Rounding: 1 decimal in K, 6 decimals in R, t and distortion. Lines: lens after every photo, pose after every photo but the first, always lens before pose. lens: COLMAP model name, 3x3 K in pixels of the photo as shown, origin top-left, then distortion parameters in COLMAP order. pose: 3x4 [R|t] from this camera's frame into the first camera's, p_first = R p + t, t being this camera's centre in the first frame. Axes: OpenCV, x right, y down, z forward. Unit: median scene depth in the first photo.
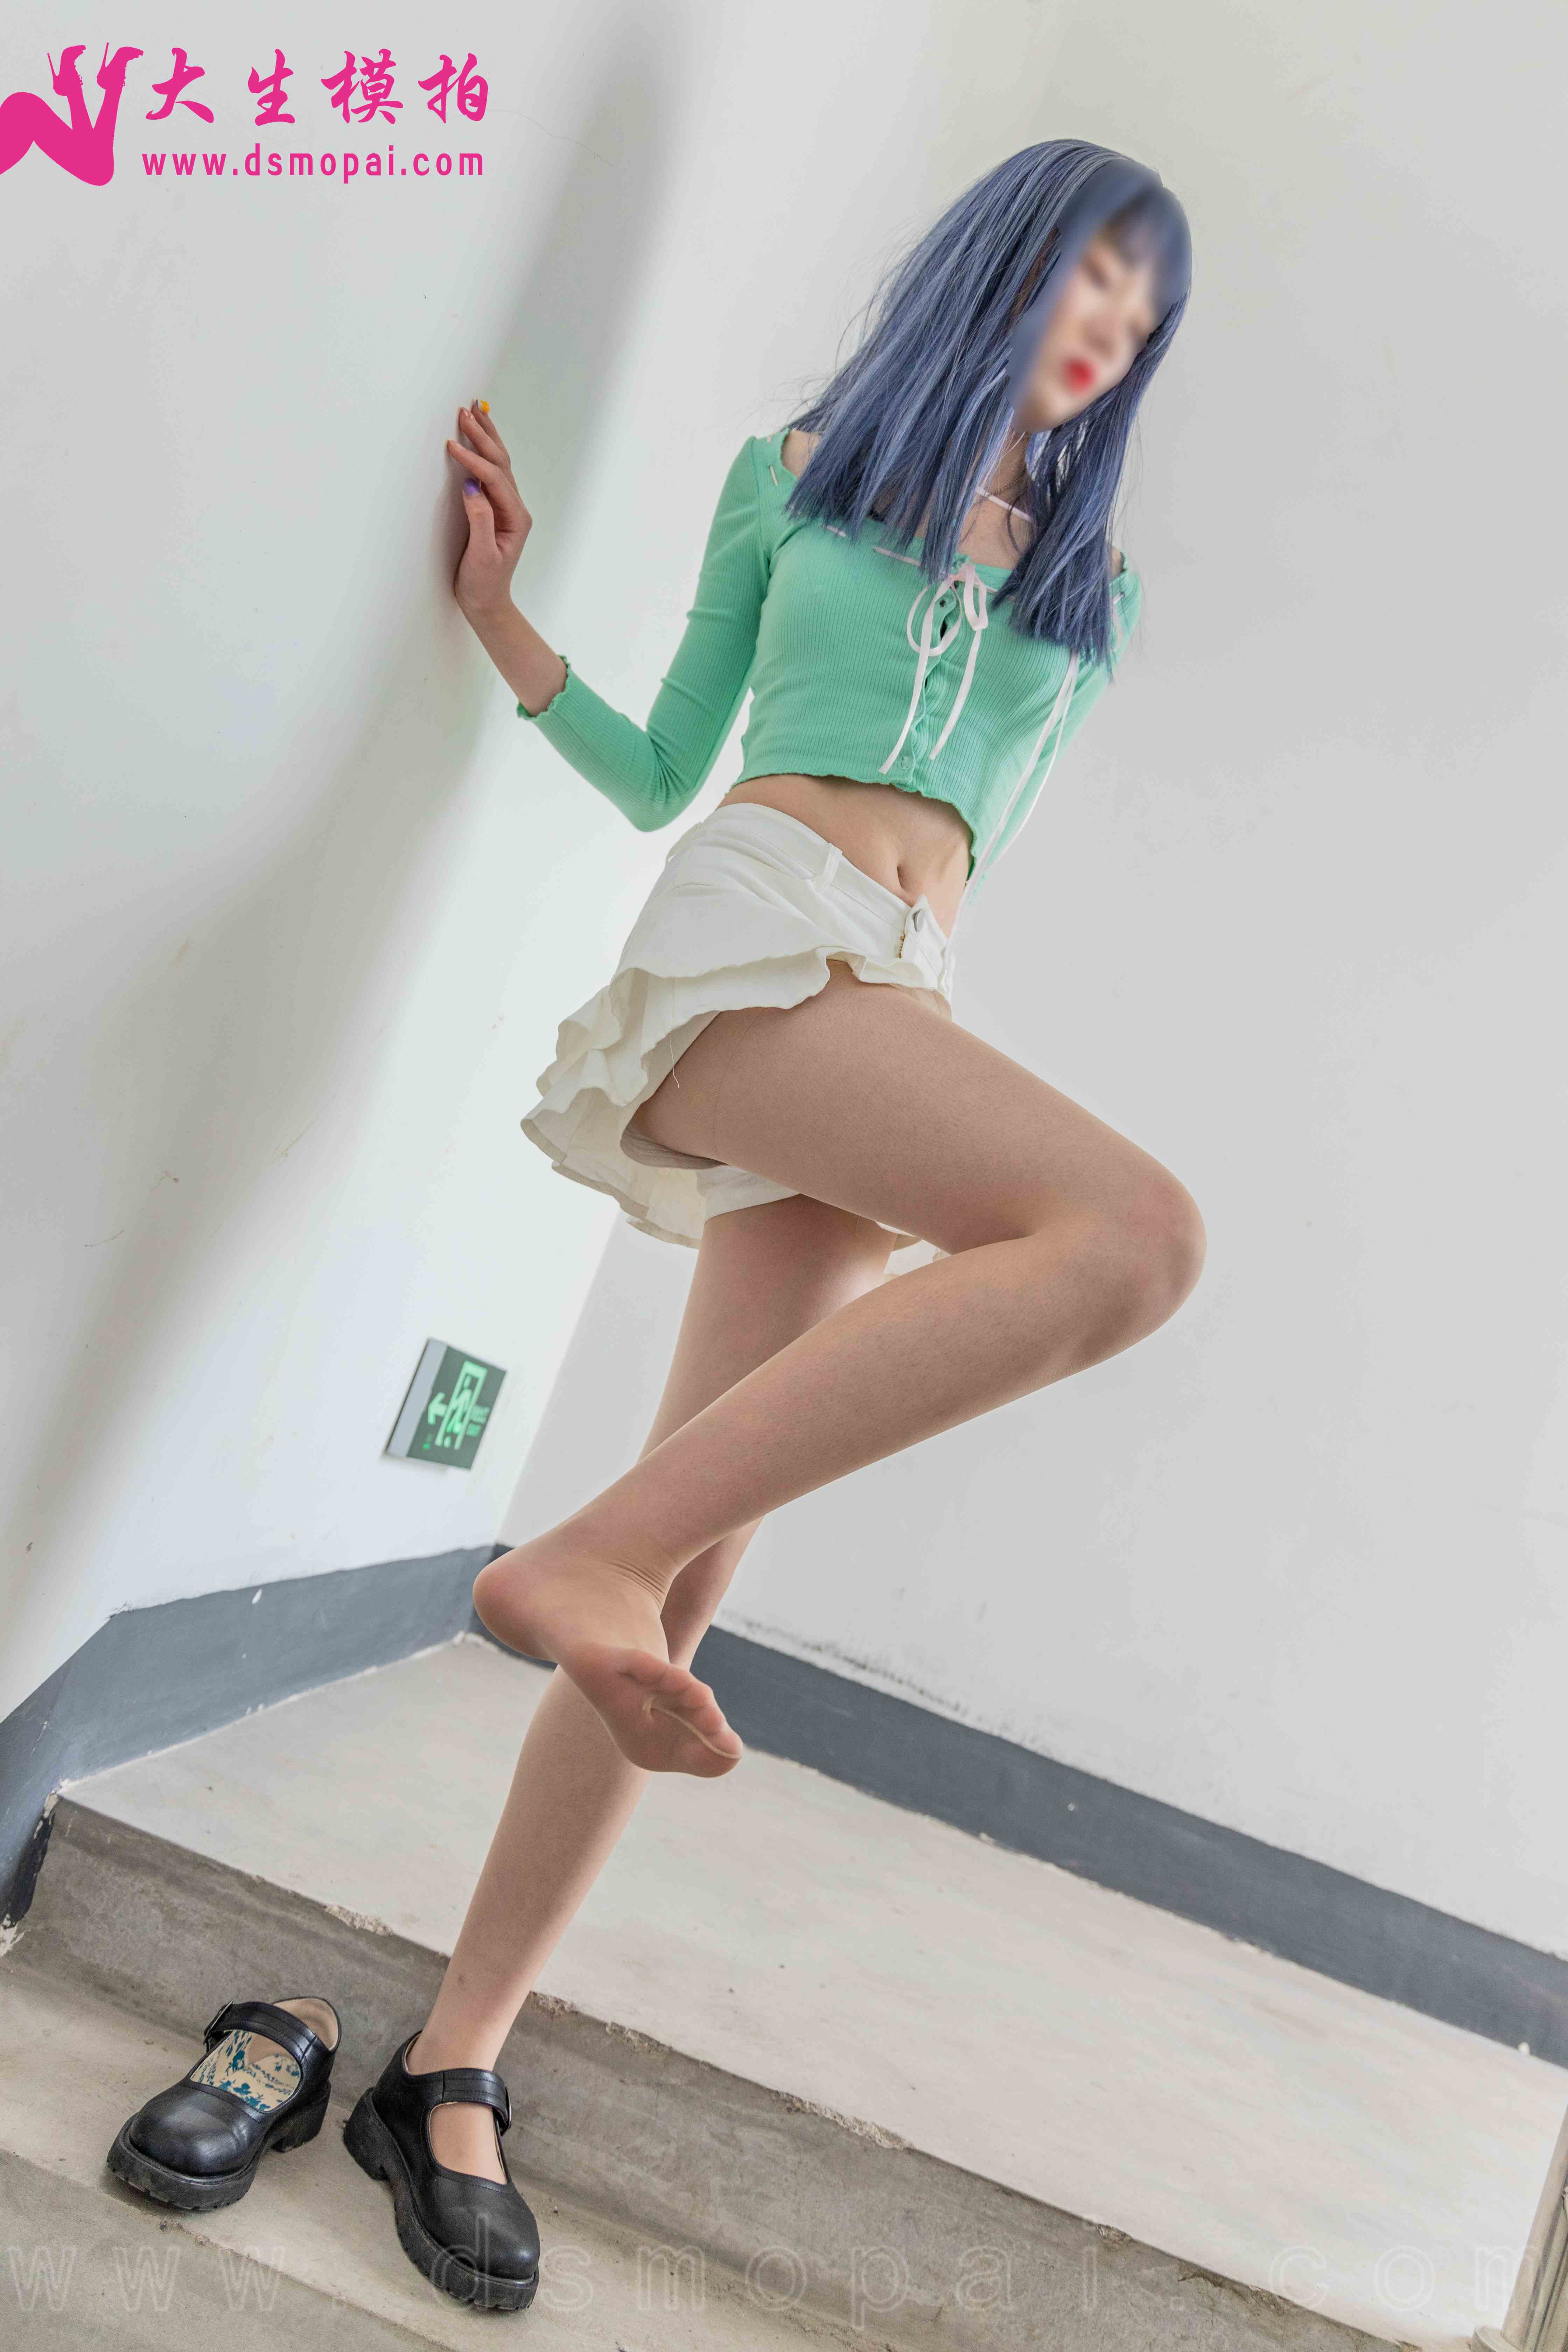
lens RADIAL K [[1895.9, 0, 776.1], [0, 1895.9, 1178.4], [0, 0, 1]] dist [0.005273, 0.006714]
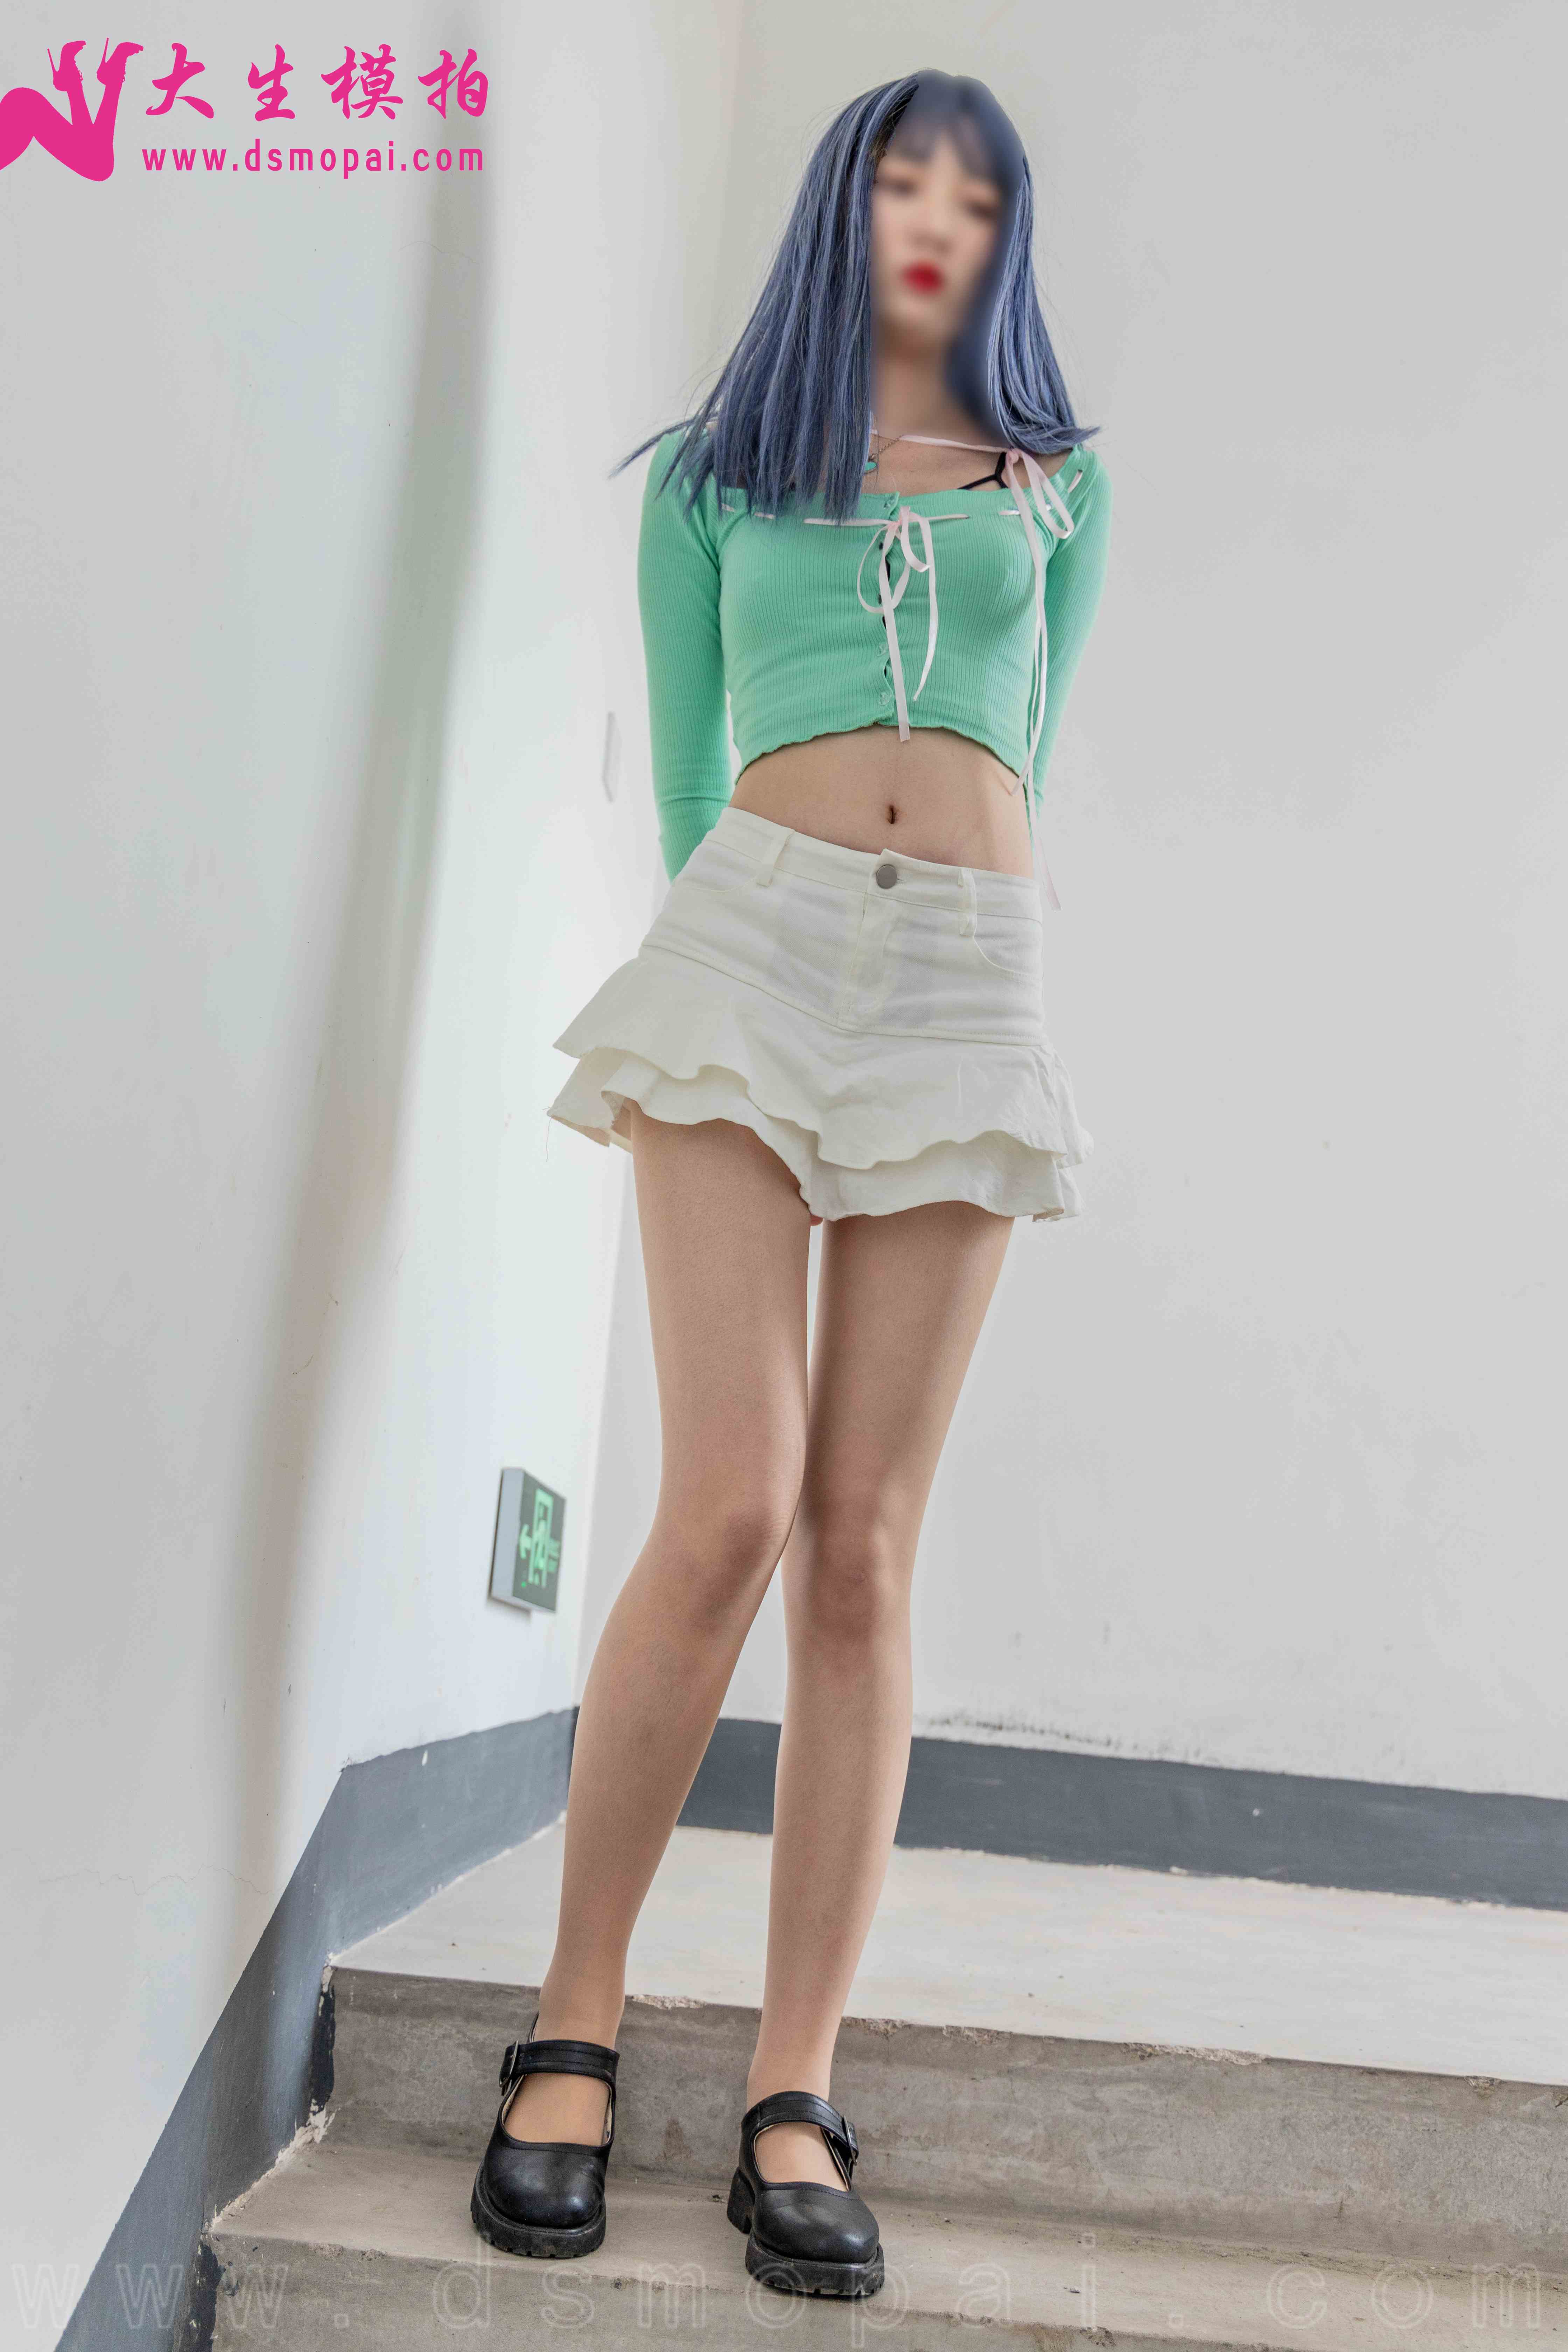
lens RADIAL K [[2438.2, 0, 667.0], [0, 2438.2, 1174.9], [0, 0, 1]] dist [-0.007933, 0.042774]
pose [[0.965758, -0.245998, 0.082437, -0.220214], [0.252085, 0.964877, -0.073931, 0.070237], [-0.061355, 0.092180, 0.993850, -0.298970]]
